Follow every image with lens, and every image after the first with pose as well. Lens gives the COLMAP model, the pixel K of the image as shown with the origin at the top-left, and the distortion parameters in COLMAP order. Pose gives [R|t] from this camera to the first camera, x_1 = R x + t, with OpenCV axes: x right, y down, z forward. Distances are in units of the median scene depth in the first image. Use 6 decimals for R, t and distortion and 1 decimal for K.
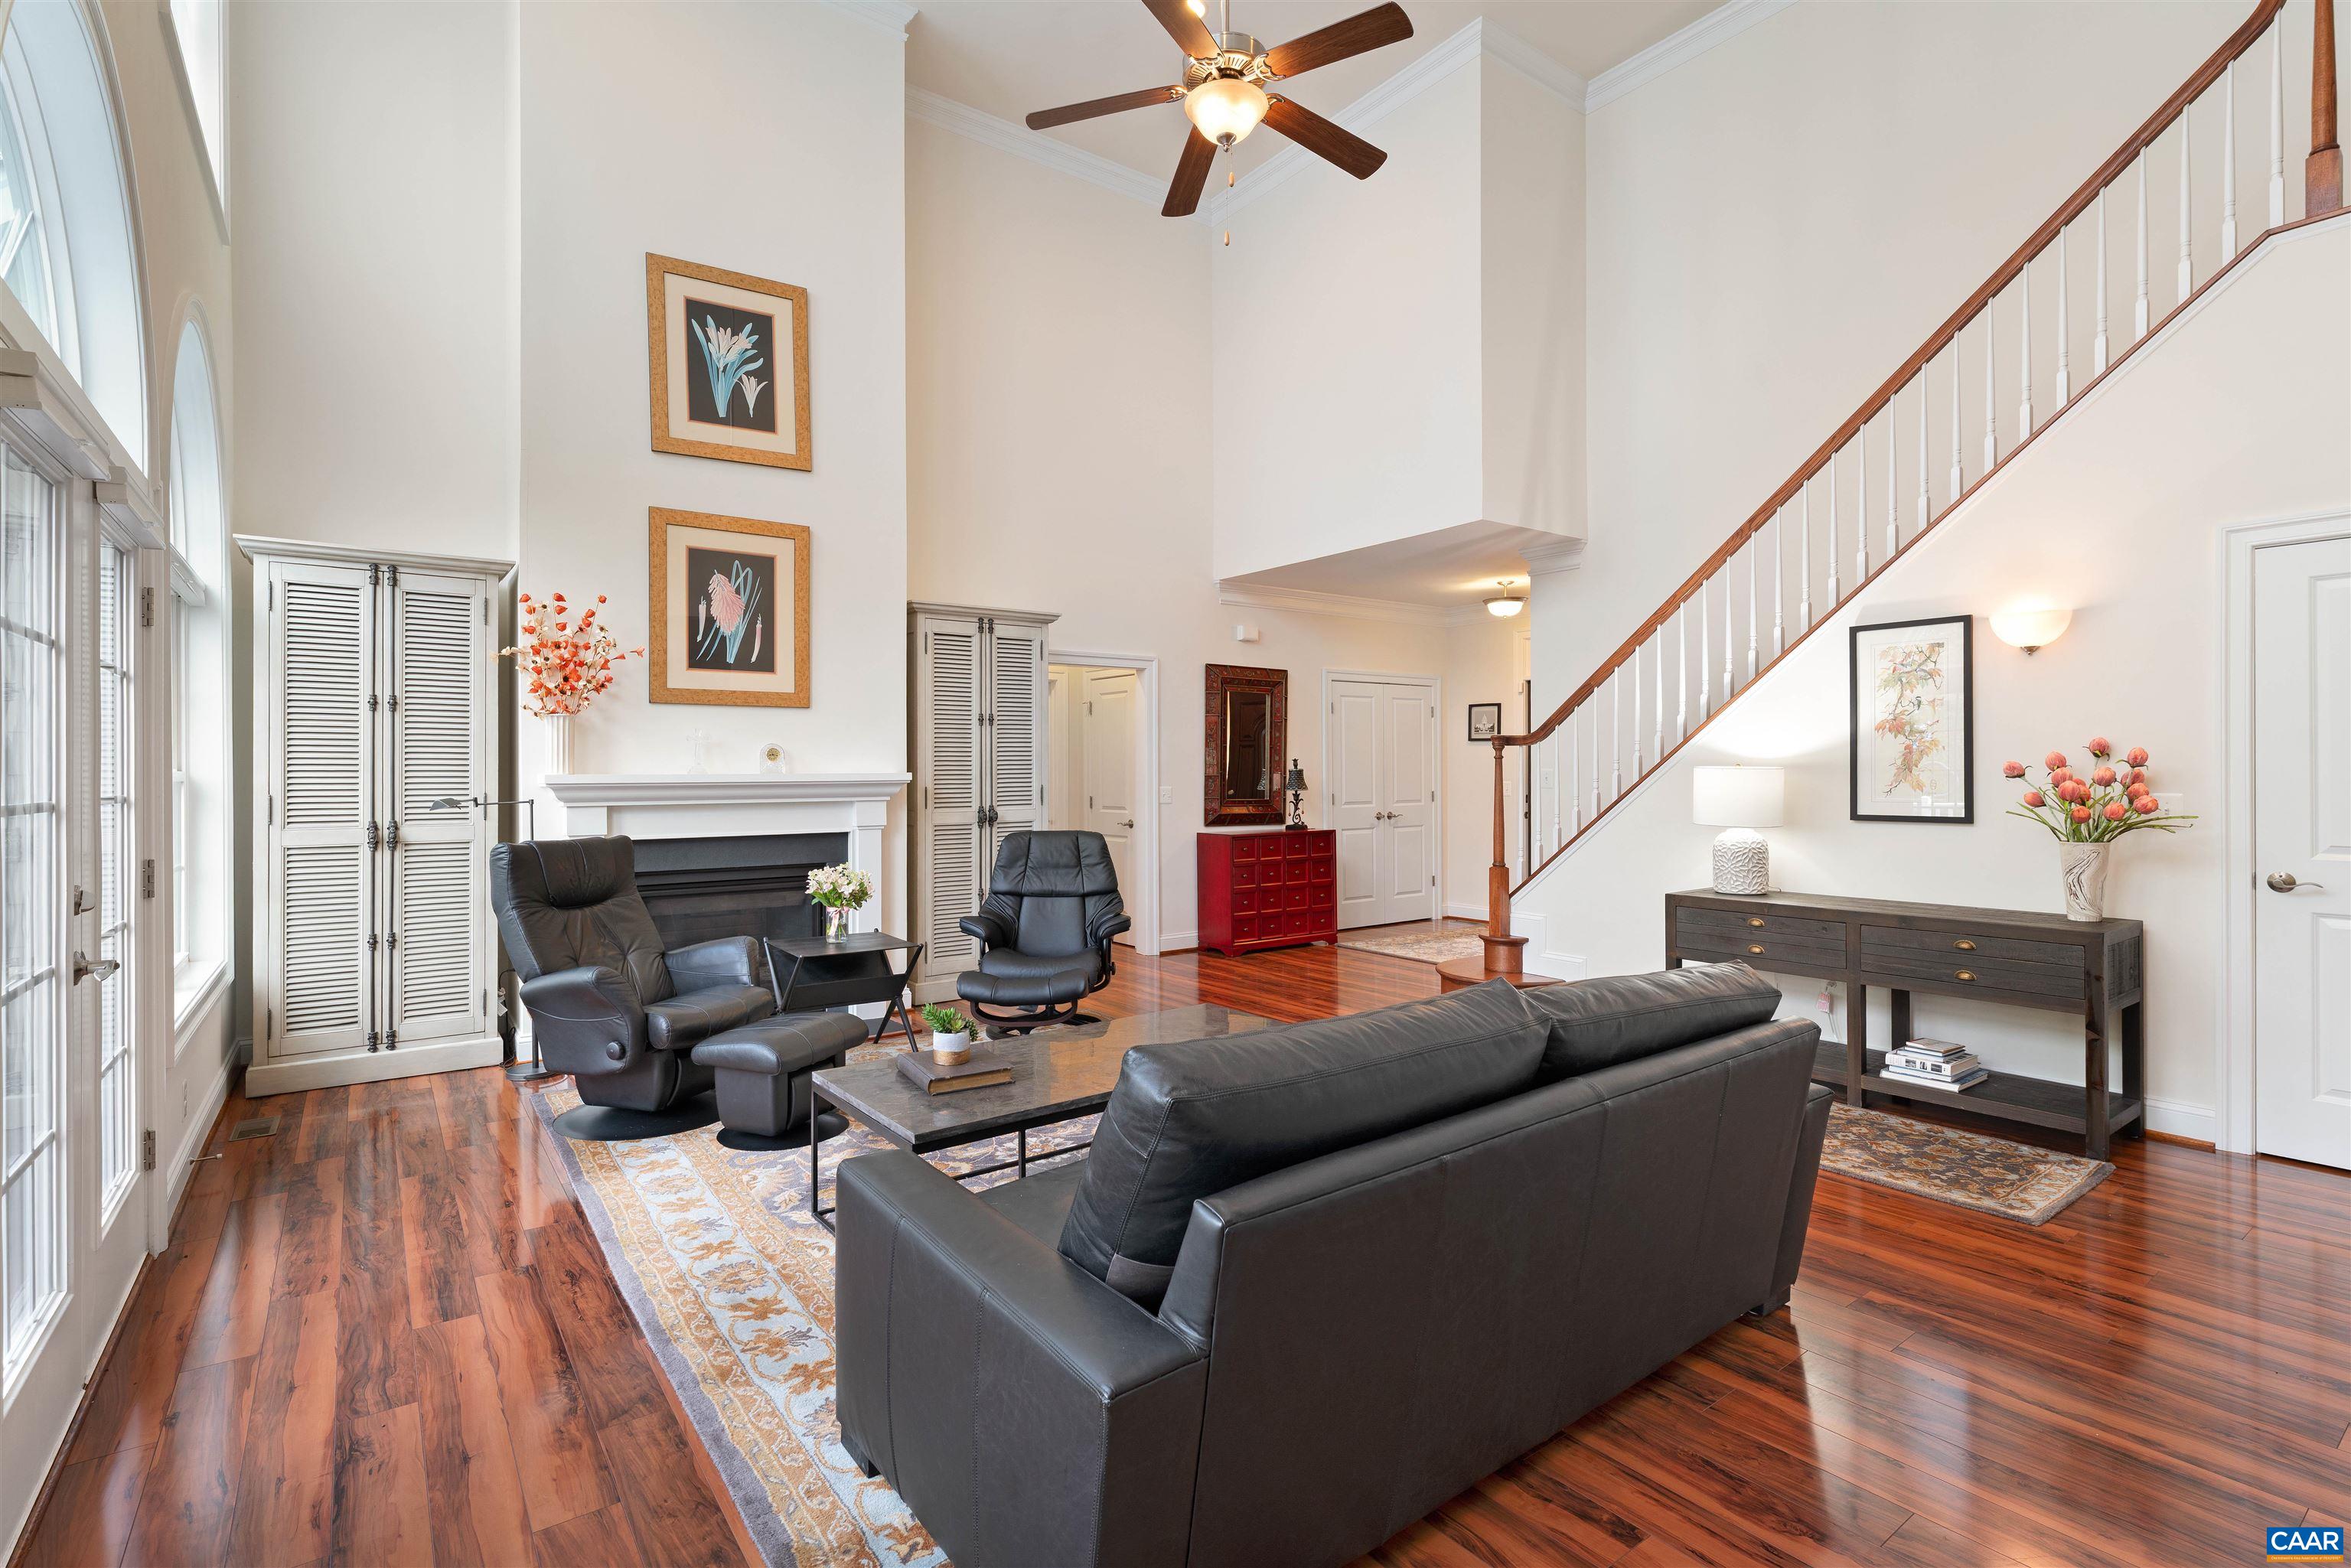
lens RADIAL K [[1068.6, 0, 1168.8], [0, 1068.6, 796.9], [0, 0, 1]] dist [-0.003777, 0.000391]
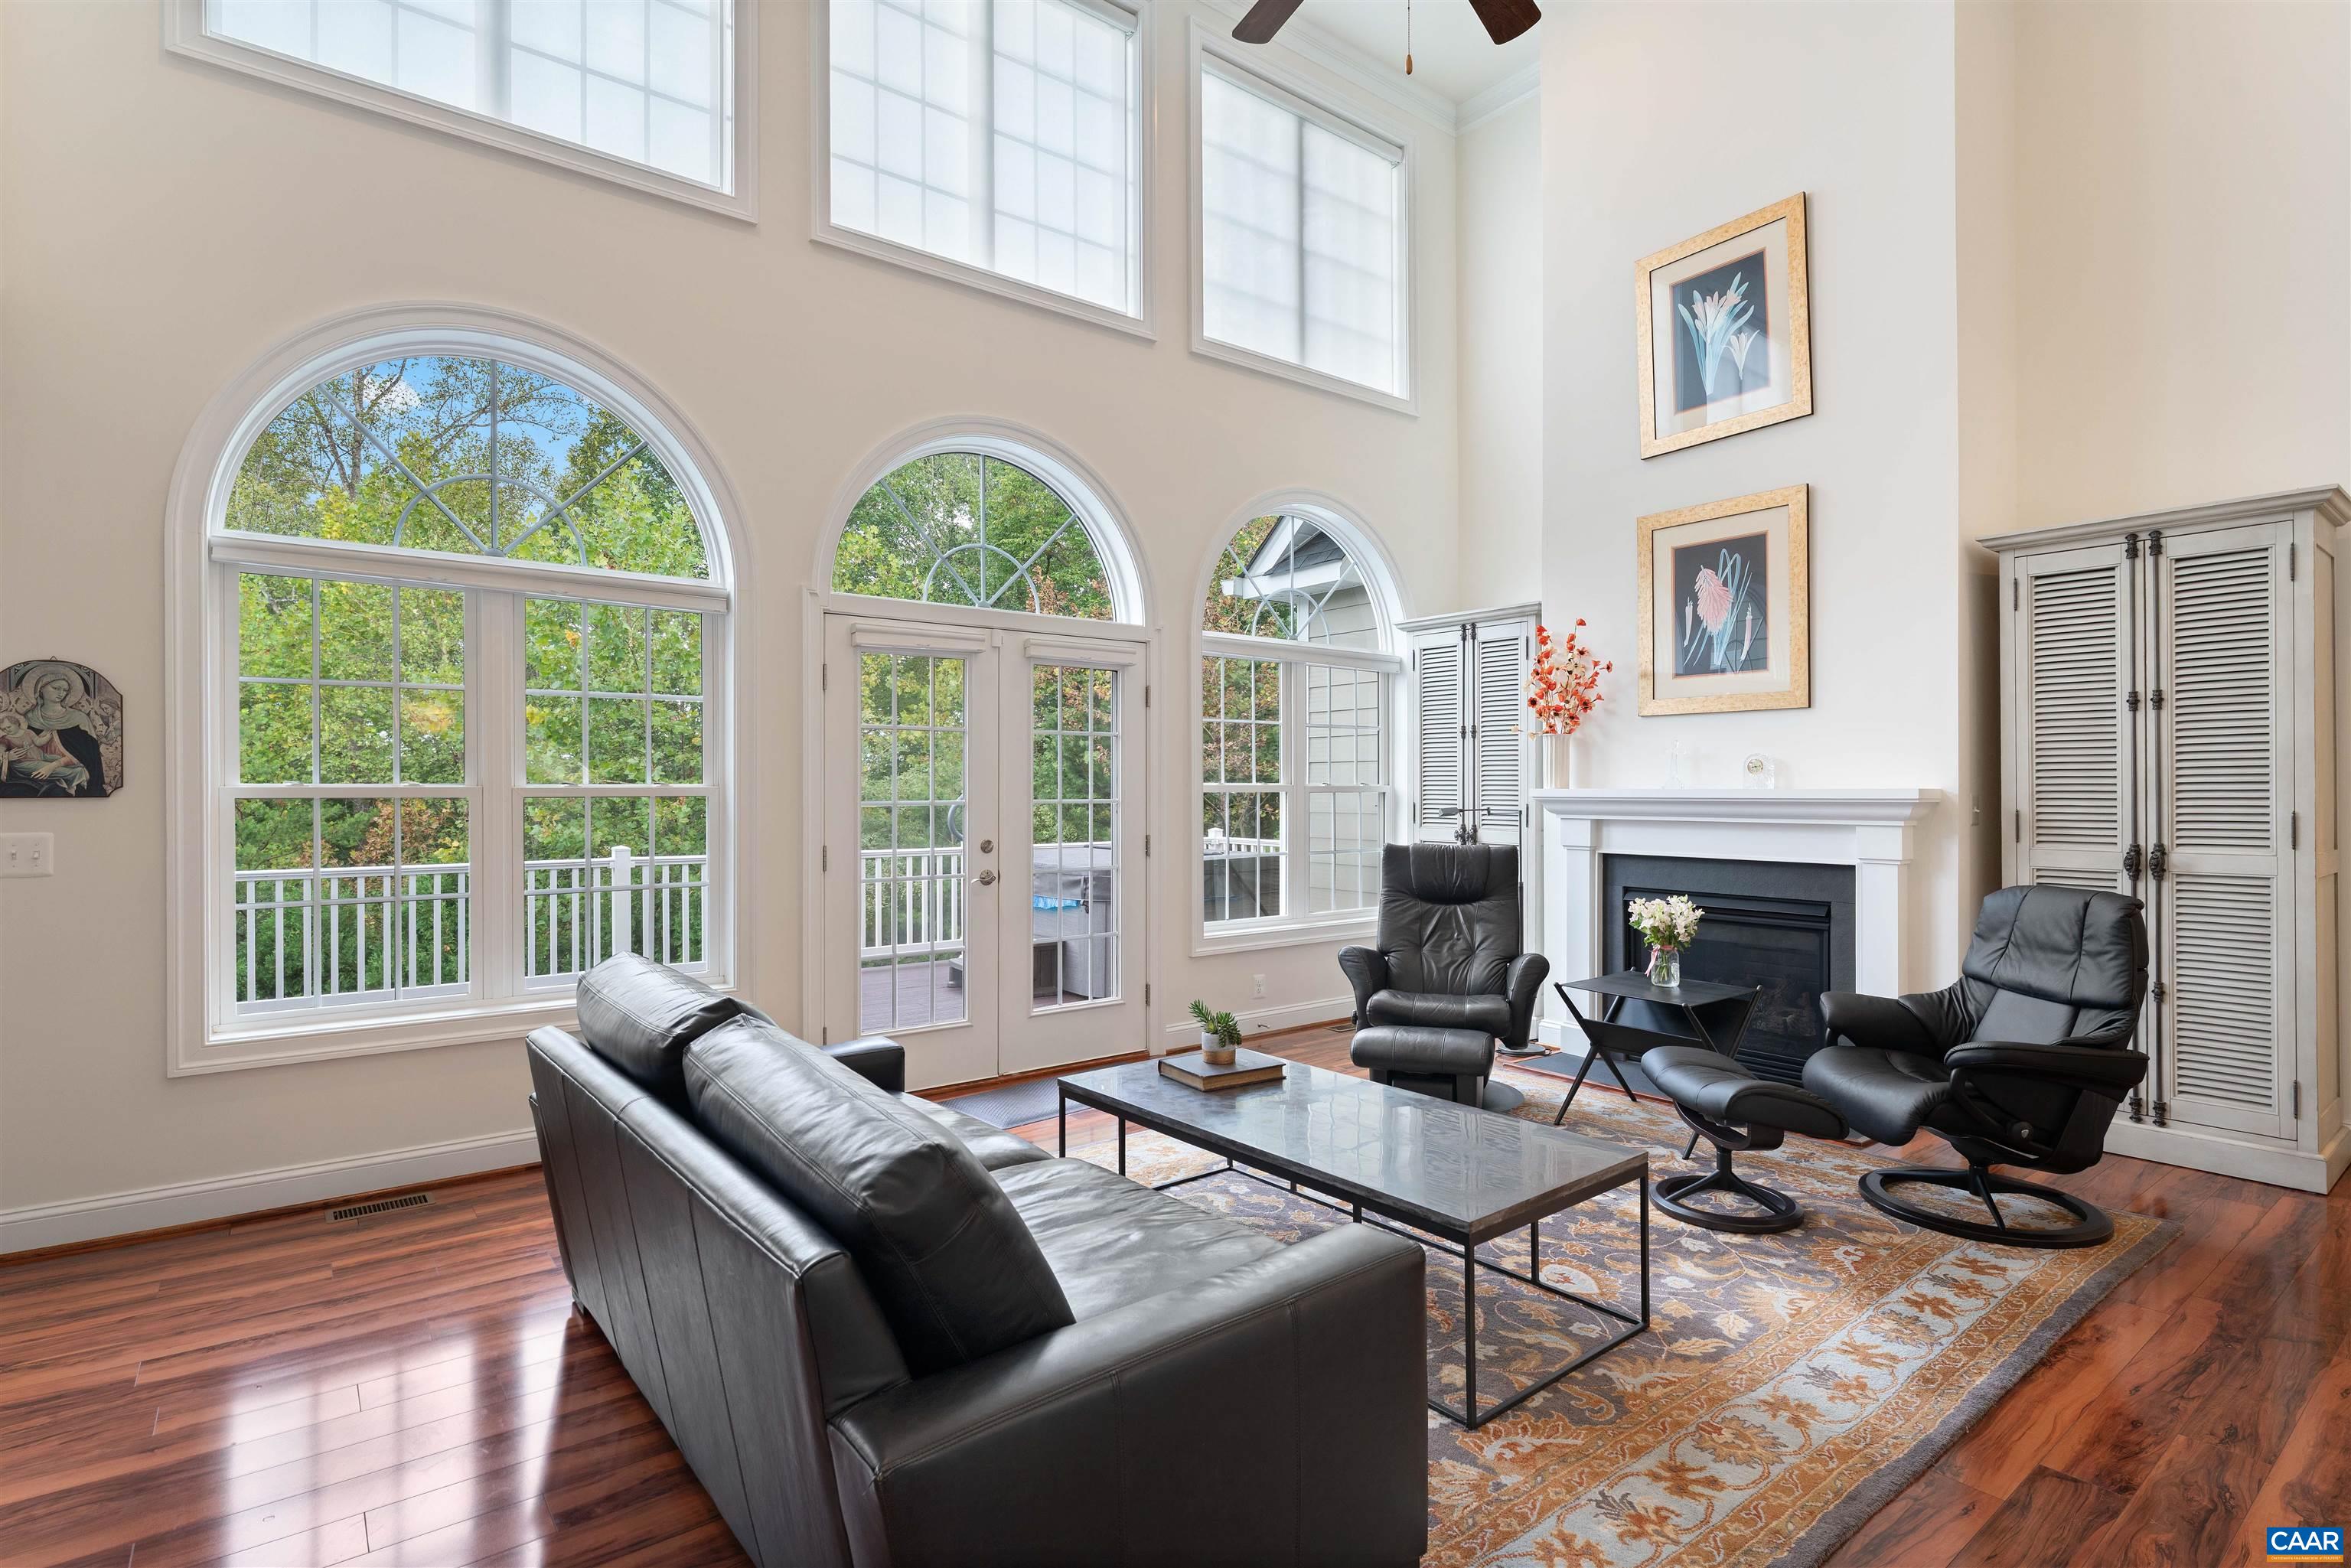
lens RADIAL K [[1304.1, 0, 1178.4], [0, 1304.1, 766.4], [0, 0, 1]] dist [0.059429, -0.001677]
pose [[0.040521, -0.014107, -0.999079, 0.659710], [-0.020335, 0.999682, -0.014940, -0.015030], [0.998972, 0.020922, 0.040221, 0.500775]]
